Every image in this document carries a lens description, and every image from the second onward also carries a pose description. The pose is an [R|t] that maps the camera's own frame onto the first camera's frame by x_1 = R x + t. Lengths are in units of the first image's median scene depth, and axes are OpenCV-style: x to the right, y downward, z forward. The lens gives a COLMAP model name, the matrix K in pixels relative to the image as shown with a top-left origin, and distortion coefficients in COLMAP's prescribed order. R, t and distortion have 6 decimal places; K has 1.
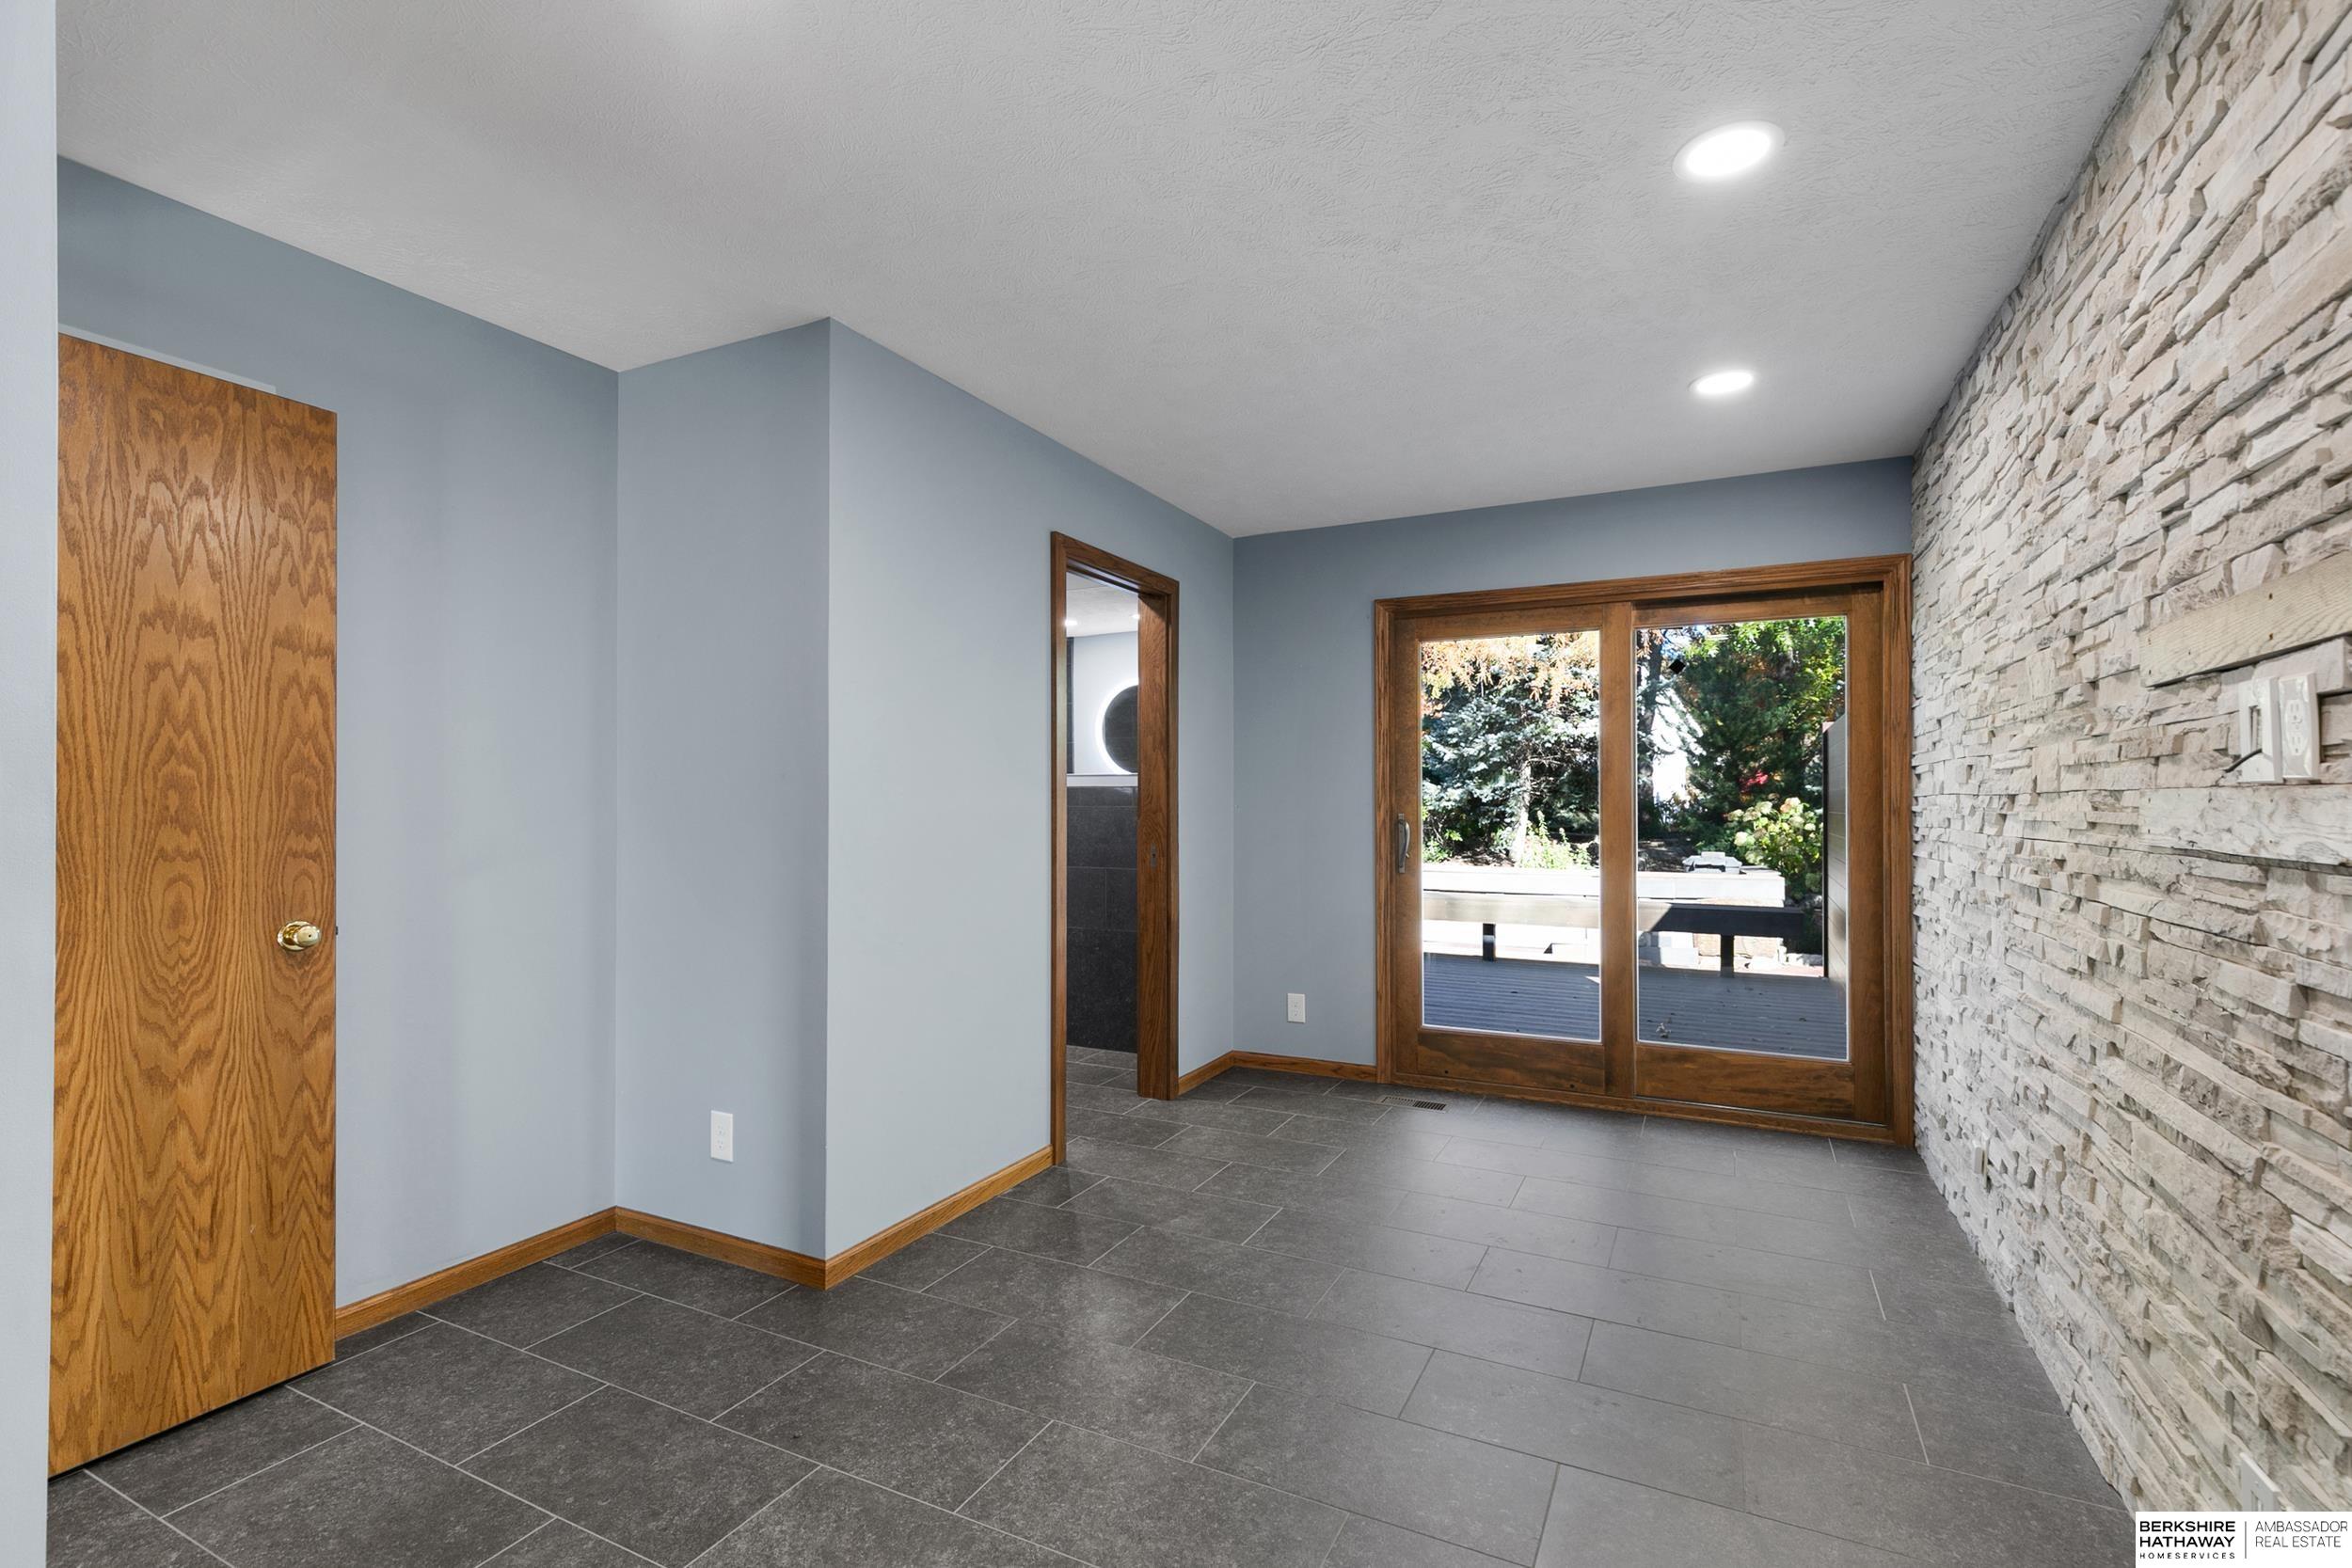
lens RADIAL K [[1058.9, 0, 1194.5], [0, 1058.9, 794.6], [0, 0, 1]] dist [0.007719, -0.001387]
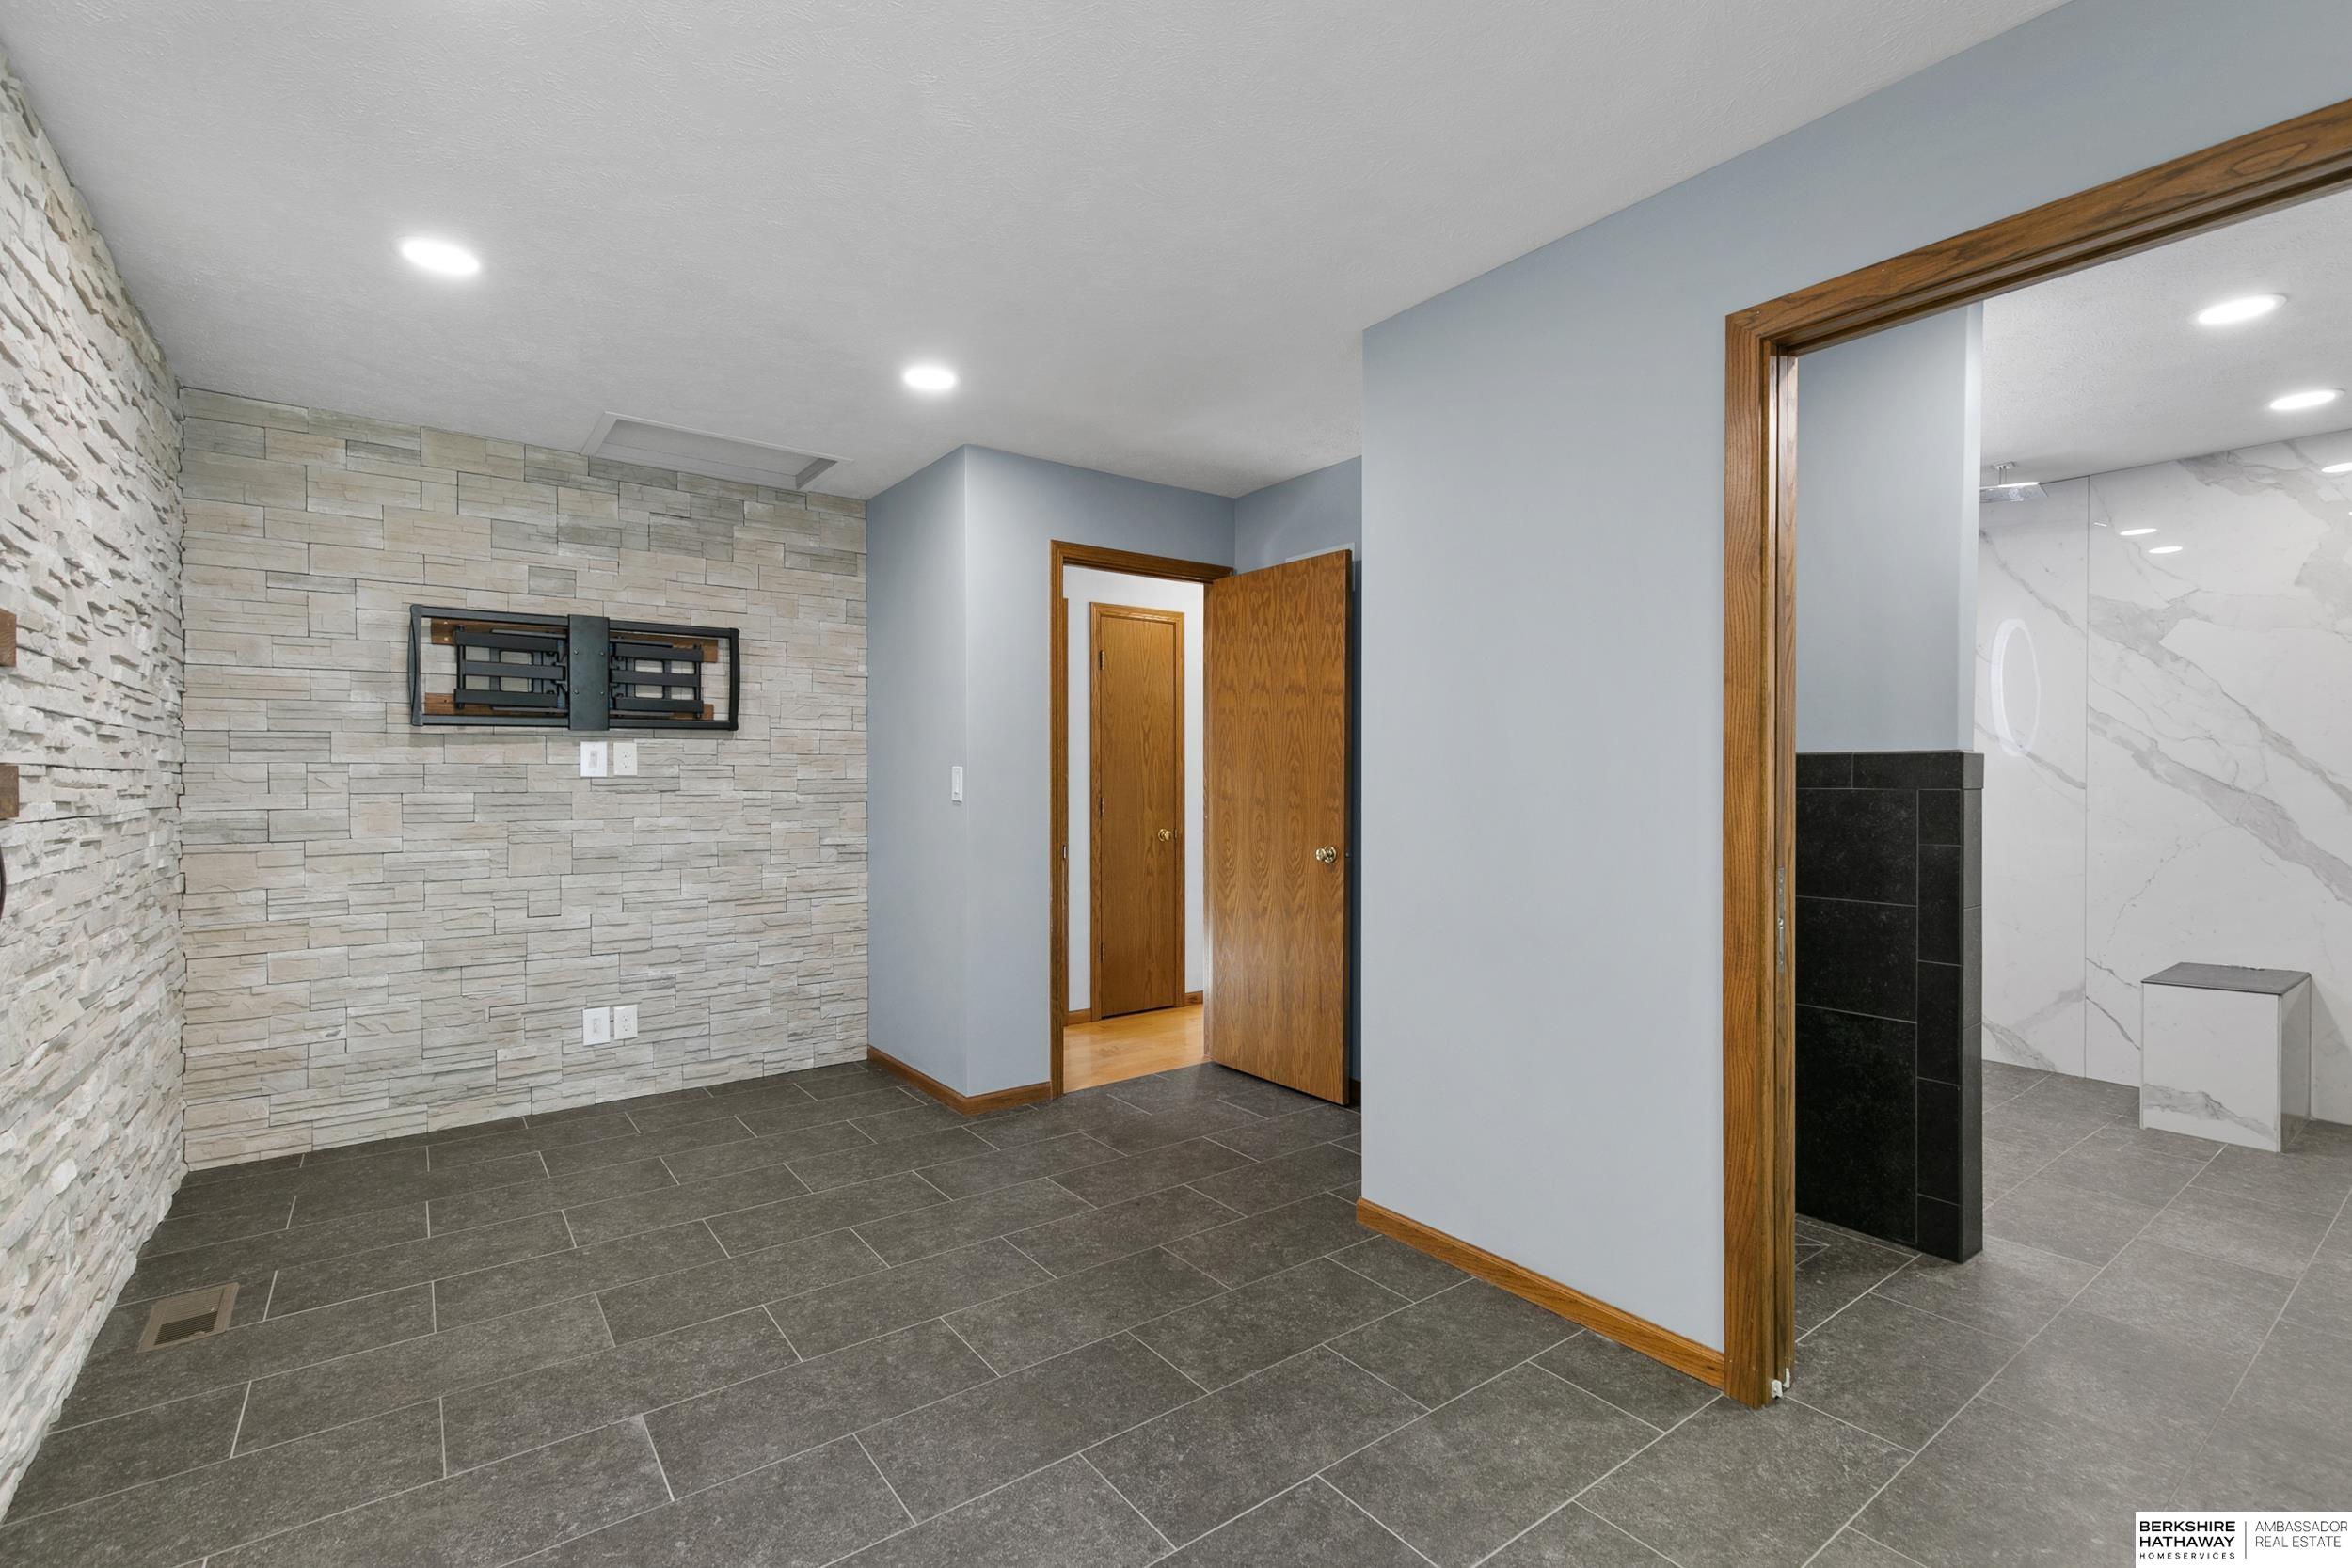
lens RADIAL K [[1058.9, 0, 1188.9], [0, 1058.9, 780.3], [0, 0, 1]] dist [0.007719, -0.001387]
pose [[-0.451567, 0.004236, -0.892227, 0.897667], [0.009450, 0.999955, -0.000035, 0.007431], [0.892187, -0.008447, -0.451587, 1.693195]]
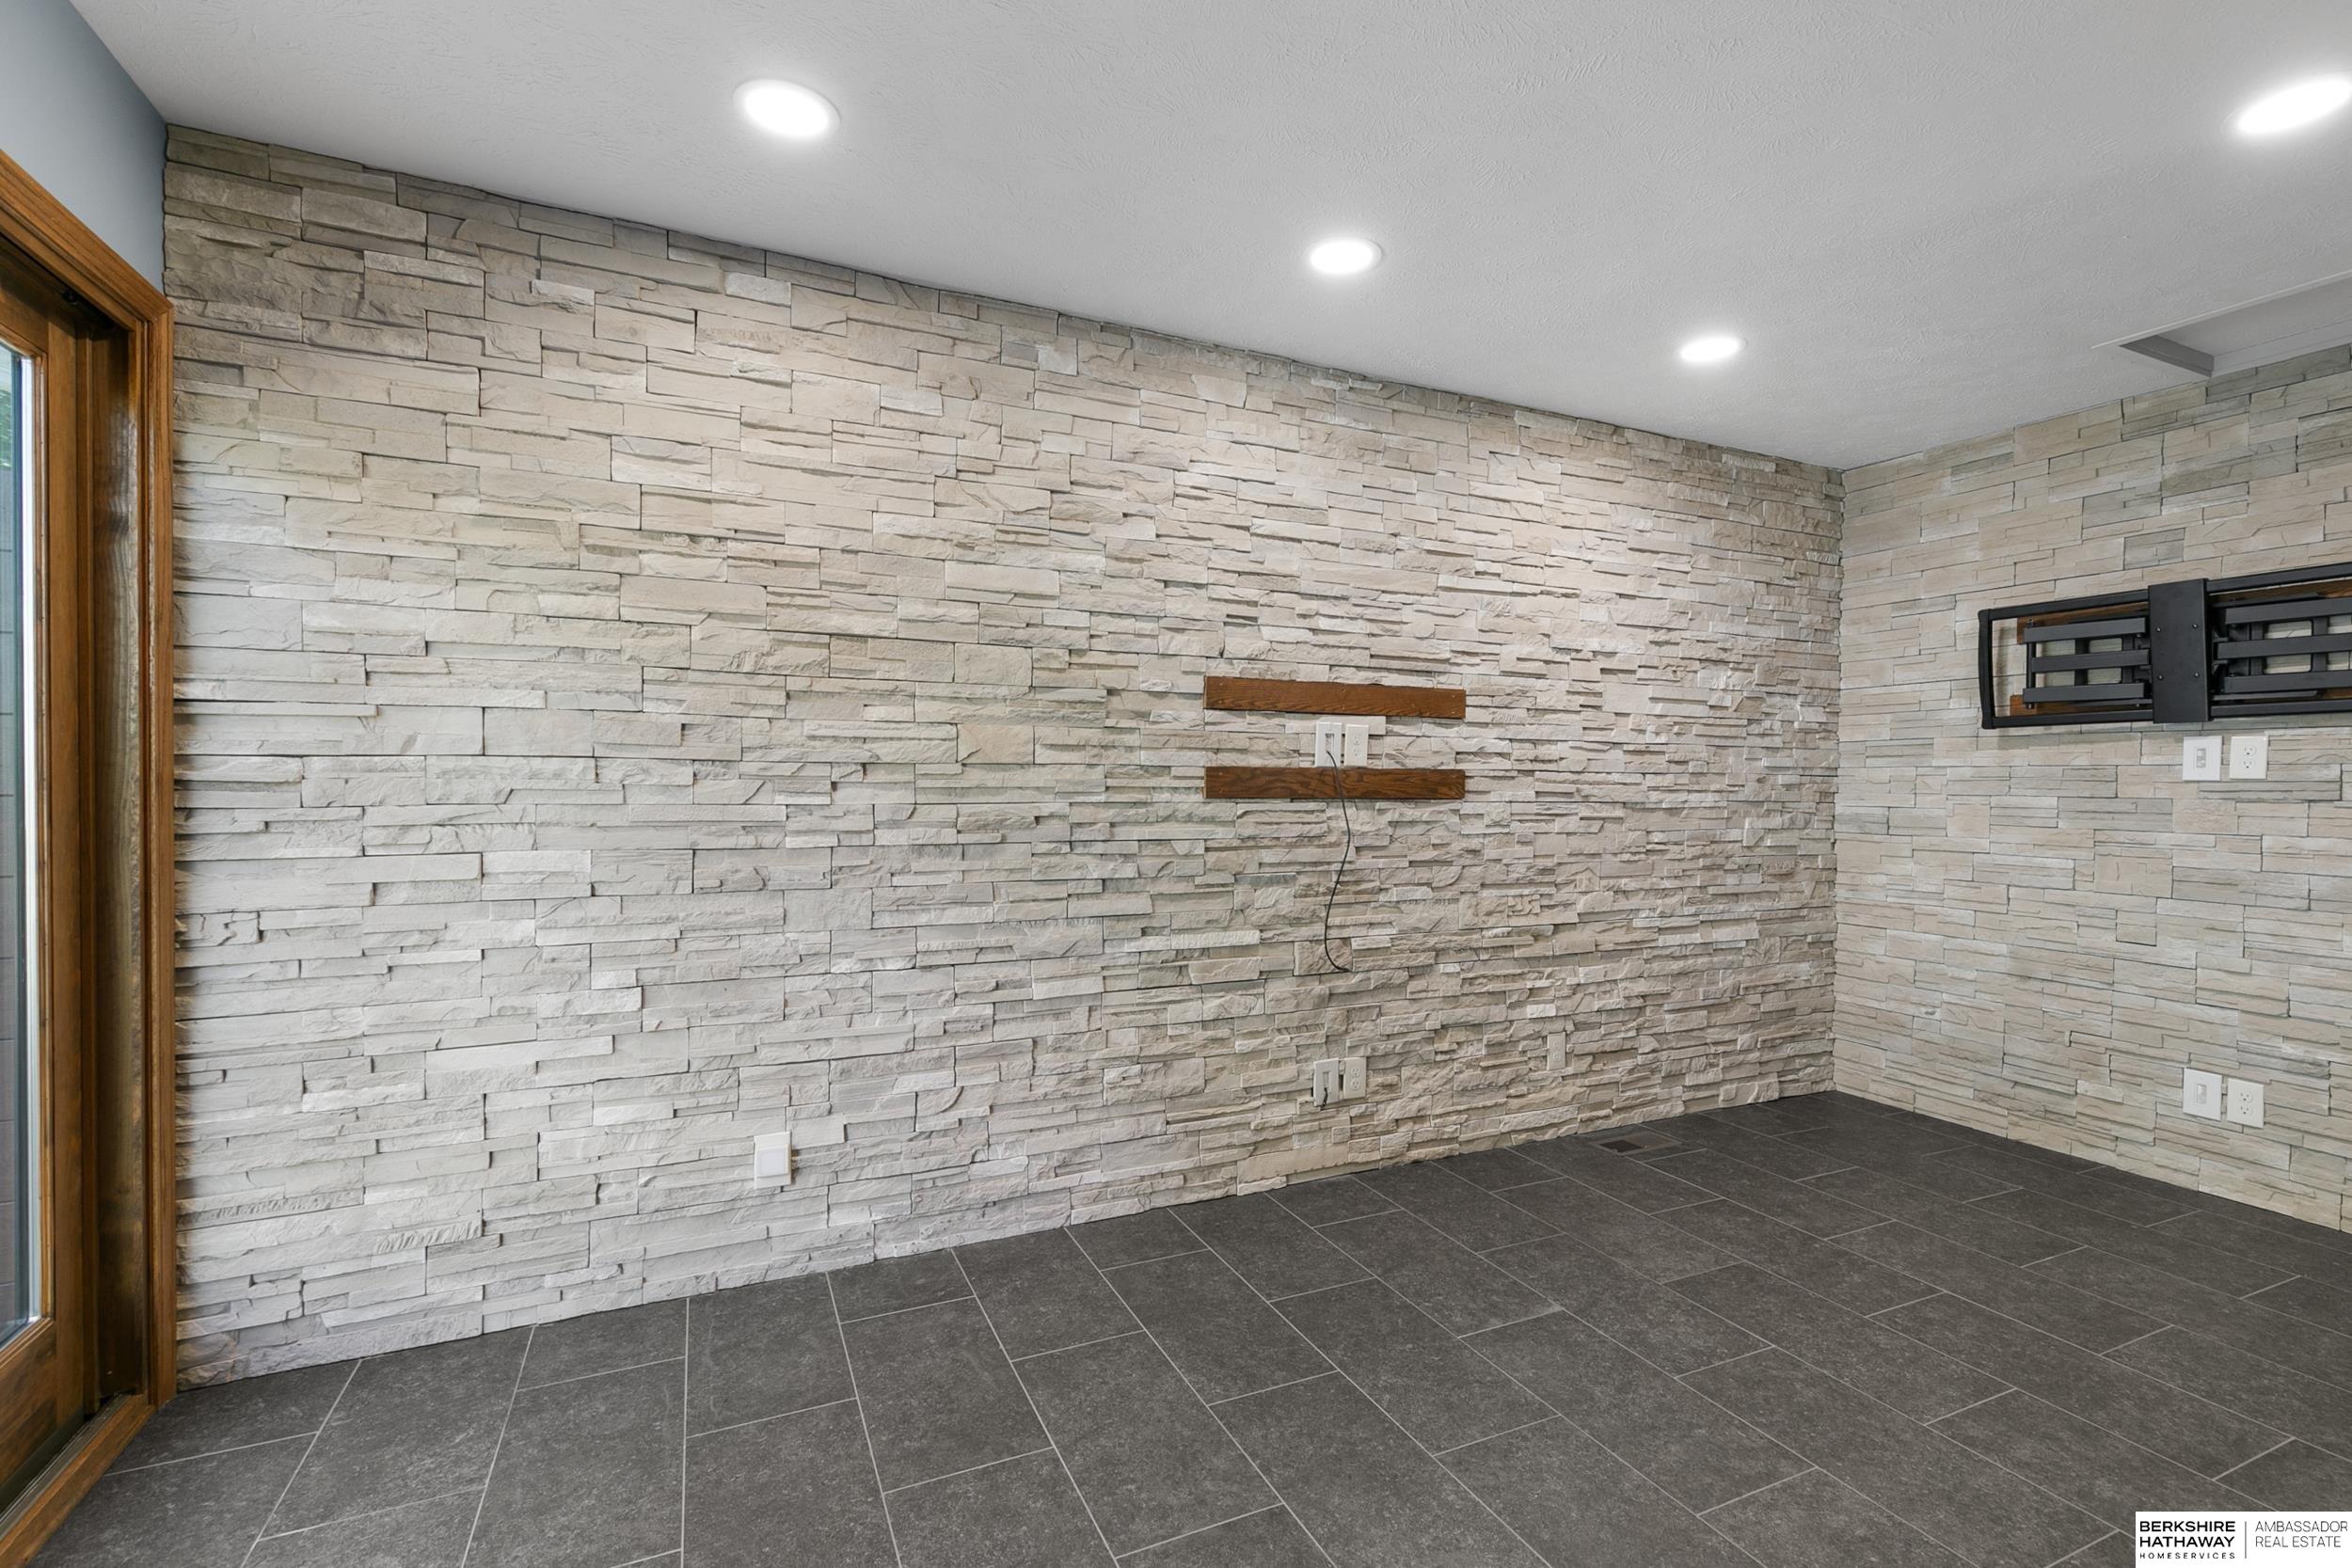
lens RADIAL K [[1058.9, 0, 1198.9], [0, 1058.9, 778.3], [0, 0, 1]] dist [0.007719, -0.001387]
pose [[-0.782624, -0.004225, 0.622481, -0.137810], [-0.010727, 0.999920, -0.006700, 0.013343], [-0.622403, -0.011921, -0.782606, 1.964815]]
